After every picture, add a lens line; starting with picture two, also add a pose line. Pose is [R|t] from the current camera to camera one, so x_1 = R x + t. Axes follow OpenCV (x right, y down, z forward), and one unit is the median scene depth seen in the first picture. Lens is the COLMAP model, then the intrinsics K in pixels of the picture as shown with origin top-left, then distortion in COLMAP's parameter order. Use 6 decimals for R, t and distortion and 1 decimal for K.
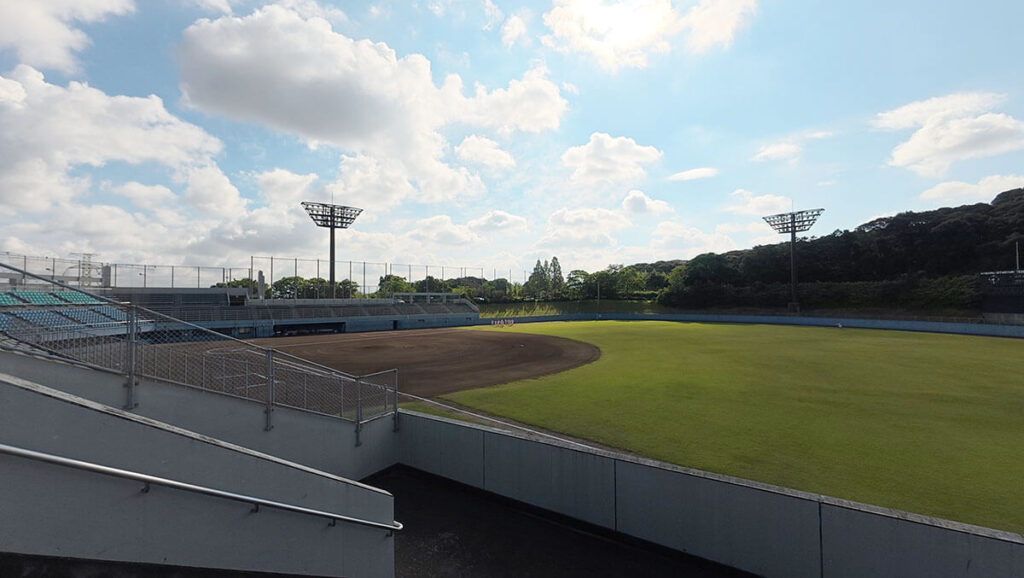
lens RADIAL K [[416.7, 0, 512.0], [0, 416.7, 289.0], [0, 0, 1]] dist [0.000522, -0.000088]
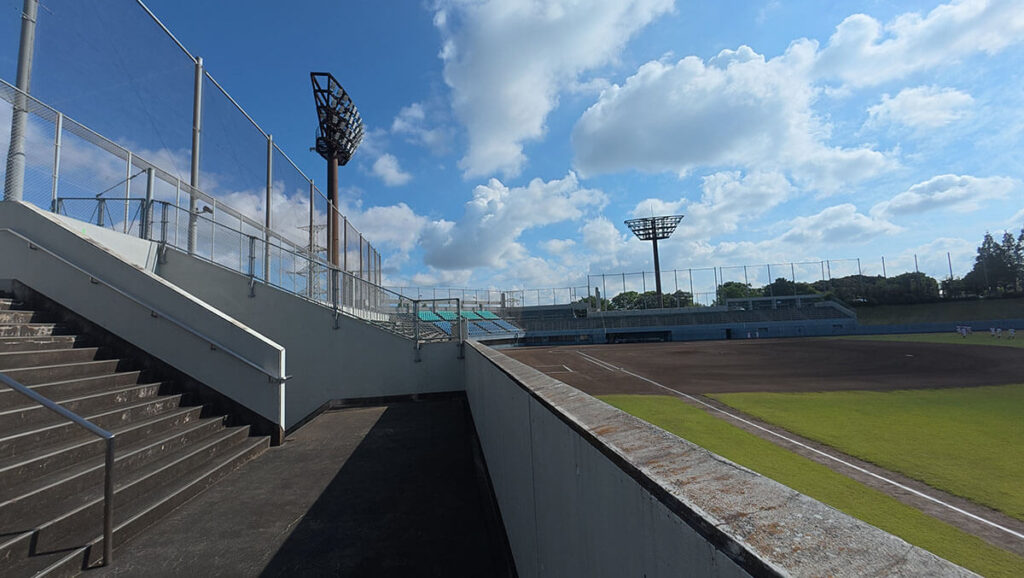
lens RADIAL K [[416.7, 0, 512.0], [0, 416.7, 289.0], [0, 0, 1]] dist [0.000522, -0.000088]
pose [[0.647698, -0.095737, -0.755858, 0.084203], [0.054894, 0.995359, -0.079033, 0.028625], [0.759917, 0.009697, 0.649948, 0.051451]]
